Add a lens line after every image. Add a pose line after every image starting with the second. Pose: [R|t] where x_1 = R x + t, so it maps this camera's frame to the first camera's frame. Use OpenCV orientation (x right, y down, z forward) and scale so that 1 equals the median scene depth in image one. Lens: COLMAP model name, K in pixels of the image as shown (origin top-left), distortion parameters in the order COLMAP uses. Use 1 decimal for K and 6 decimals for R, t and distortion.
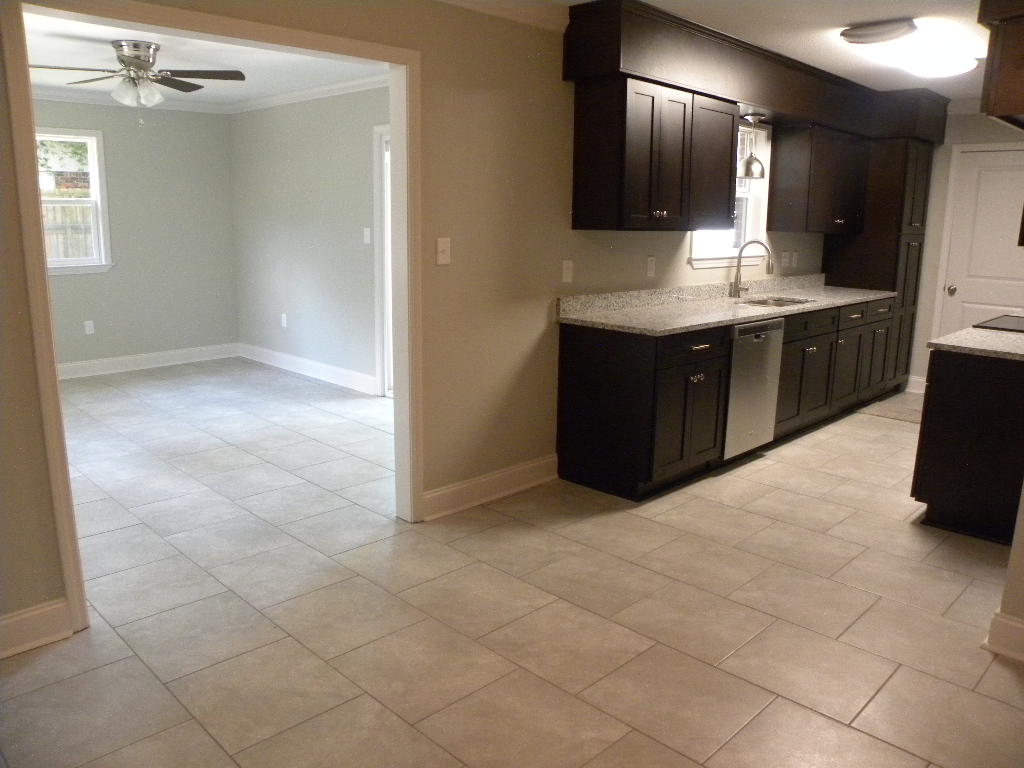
lens RADIAL K [[792.3, 0, 506.0], [0, 792.3, 385.9], [0, 0, 1]] dist [-0.142955, 0.079283]
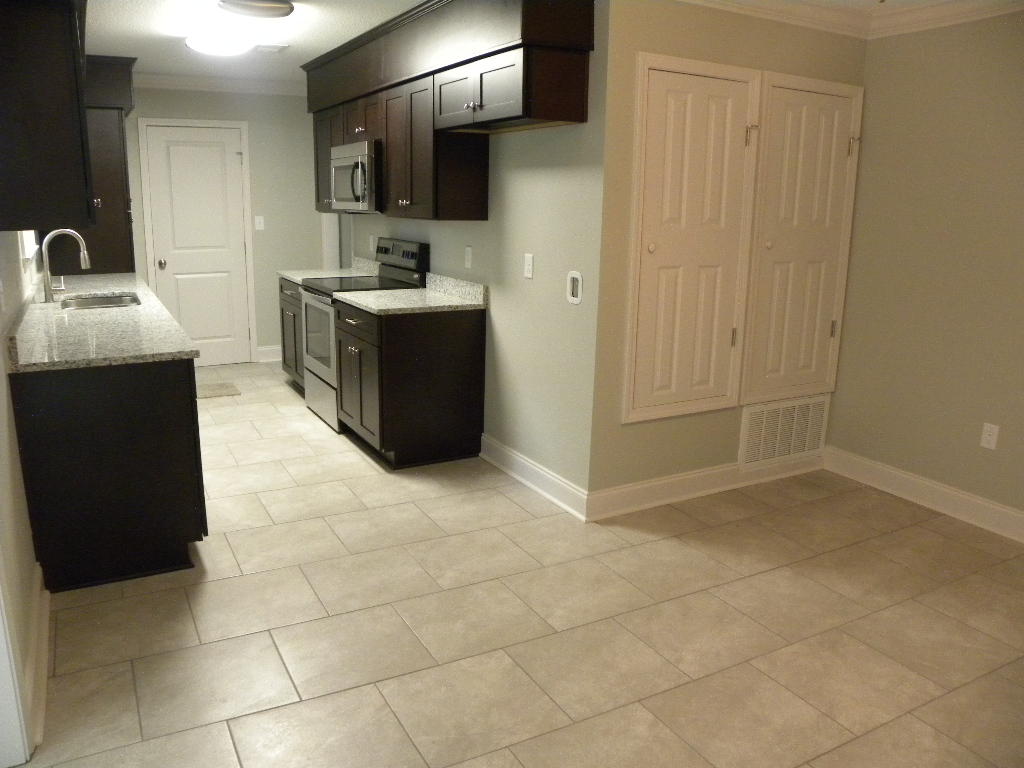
lens RADIAL K [[792.3, 0, 508.0], [0, 792.3, 379.7], [0, 0, 1]] dist [-0.142955, 0.079283]
pose [[0.283773, -0.228209, 0.931340, -0.383909], [0.194844, 0.964727, 0.177023, -0.100530], [-0.938887, 0.131231, 0.318229, 0.386035]]
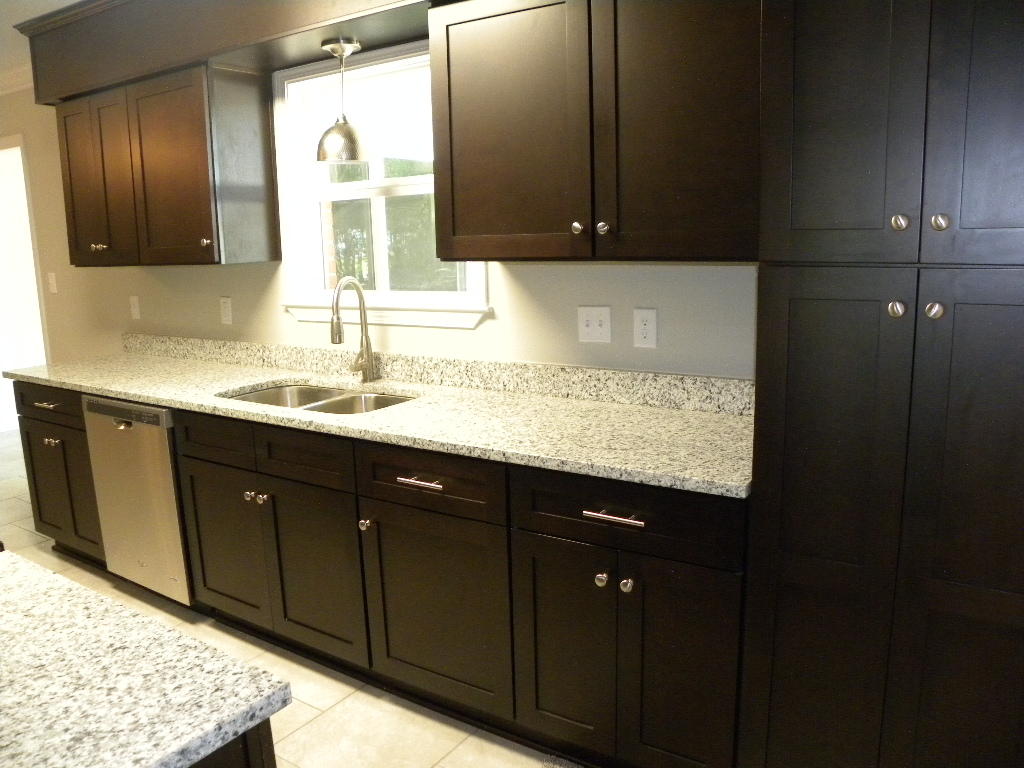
lens RADIAL K [[792.3, 0, 510.4], [0, 792.3, 383.6], [0, 0, 1]] dist [-0.142955, 0.079283]
pose [[0.197608, 0.161910, -0.966817, 1.028108], [-0.178815, 0.975672, 0.126845, -0.241125], [0.963834, 0.147816, 0.221753, 1.177563]]
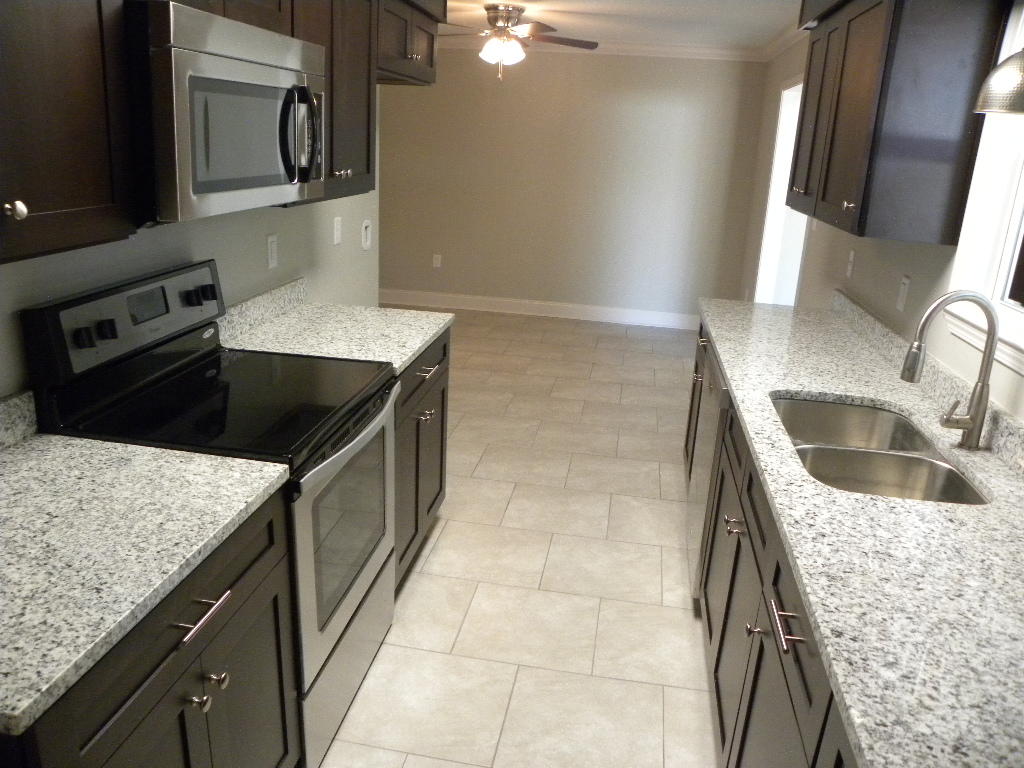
lens RADIAL K [[792.3, 0, 505.1], [0, 792.3, 382.3], [0, 0, 1]] dist [-0.142955, 0.079283]
pose [[-0.813493, 0.113736, -0.570345, 0.817269], [-0.189315, 0.875490, 0.444609, -0.312802], [0.549899, 0.469661, -0.690673, 1.346797]]
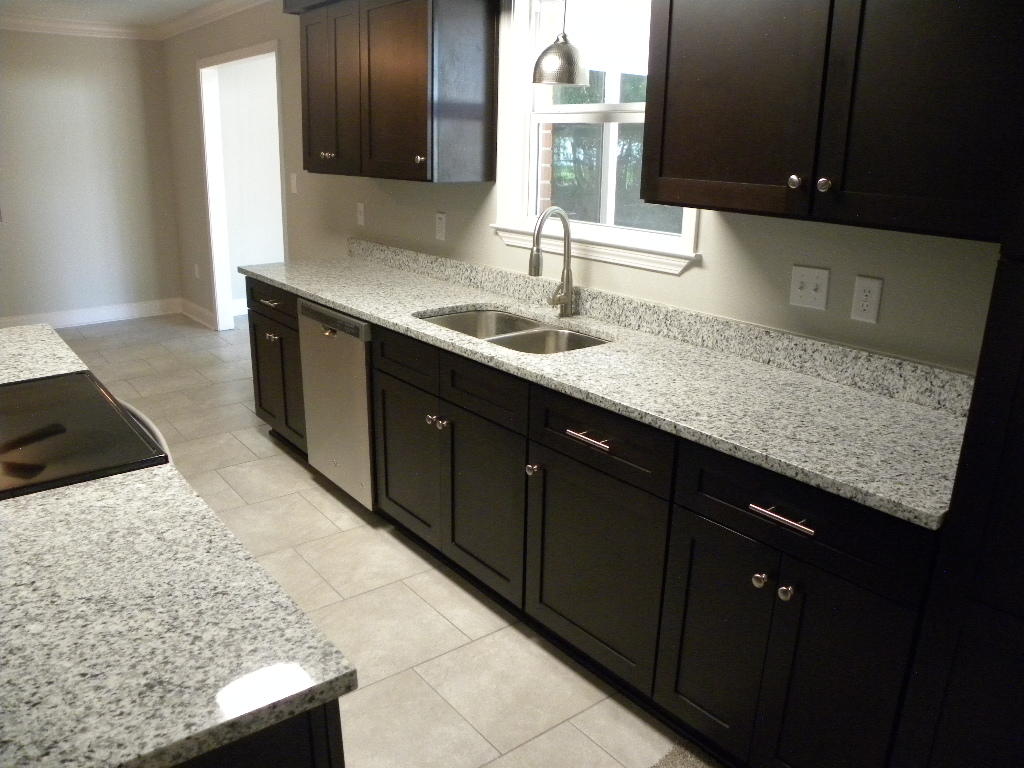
lens RADIAL K [[792.3, 0, 507.5], [0, 792.3, 383.7], [0, 0, 1]] dist [-0.142955, 0.079283]
pose [[-0.119856, 0.275208, -0.953884, 0.996973], [-0.231346, 0.926617, 0.296410, -0.266473], [0.965460, 0.256204, -0.047392, 1.208290]]
